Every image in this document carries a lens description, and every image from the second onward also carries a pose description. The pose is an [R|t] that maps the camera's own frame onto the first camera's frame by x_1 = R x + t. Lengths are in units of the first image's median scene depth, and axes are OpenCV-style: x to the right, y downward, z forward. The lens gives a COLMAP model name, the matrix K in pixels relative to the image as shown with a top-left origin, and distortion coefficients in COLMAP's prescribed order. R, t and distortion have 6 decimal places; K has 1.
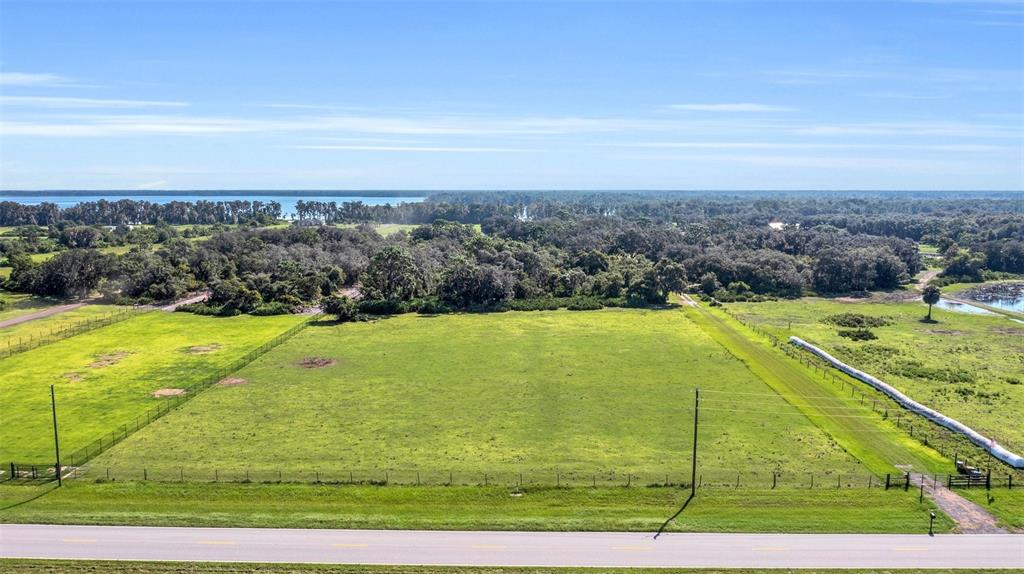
lens RADIAL K [[812.5, 0, 512.0], [0, 812.5, 287.0], [0, 0, 1]] dist [-0.013858, -0.010276]
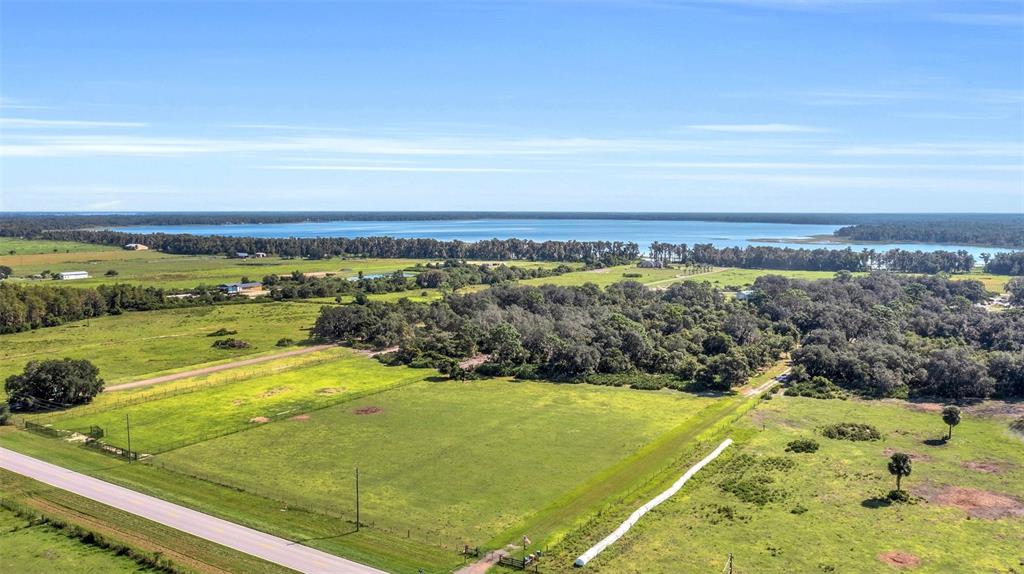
lens RADIAL K [[807.7, 0, 512.0], [0, 807.7, 287.0], [0, 0, 1]] dist [-0.019311, -0.004320]
pose [[0.856439, 0.050303, -0.513792, 0.530624], [-0.063124, 0.997977, -0.007515, -0.100942], [0.512375, 0.038869, 0.857882, -0.111349]]
